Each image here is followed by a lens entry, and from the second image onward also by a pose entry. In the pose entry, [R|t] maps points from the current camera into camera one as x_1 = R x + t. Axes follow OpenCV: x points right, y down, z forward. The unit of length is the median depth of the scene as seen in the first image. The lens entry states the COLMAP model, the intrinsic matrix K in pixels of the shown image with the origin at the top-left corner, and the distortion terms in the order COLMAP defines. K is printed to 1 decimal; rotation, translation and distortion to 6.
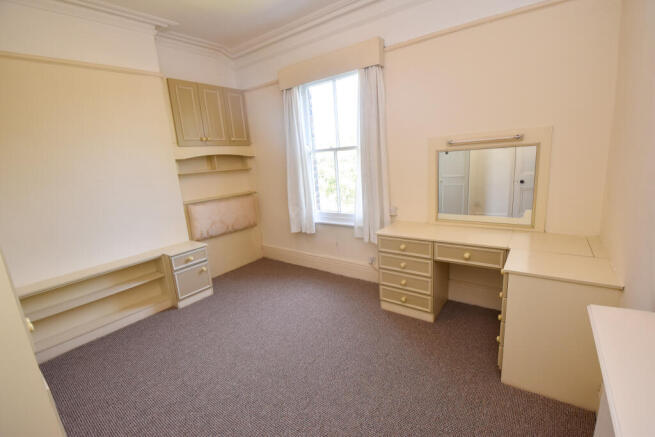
lens RADIAL K [[290.5, 0, 328.1], [0, 290.5, 219.9], [0, 0, 1]] dist [-0.012983, -0.002264]
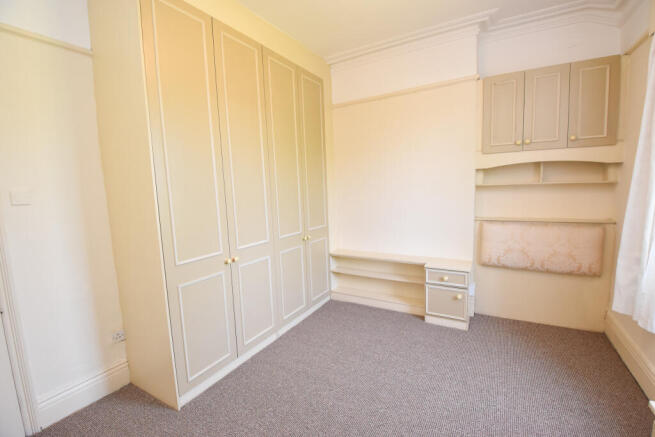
lens RADIAL K [[290.5, 0, 328.1], [0, 290.5, 218.4], [0, 0, 1]] dist [-0.012983, -0.002264]
pose [[0.124636, 0.177227, -0.976246, 0.311645], [-0.182754, 0.971185, 0.152976, -0.112419], [0.975227, 0.159346, 0.153434, 0.440328]]
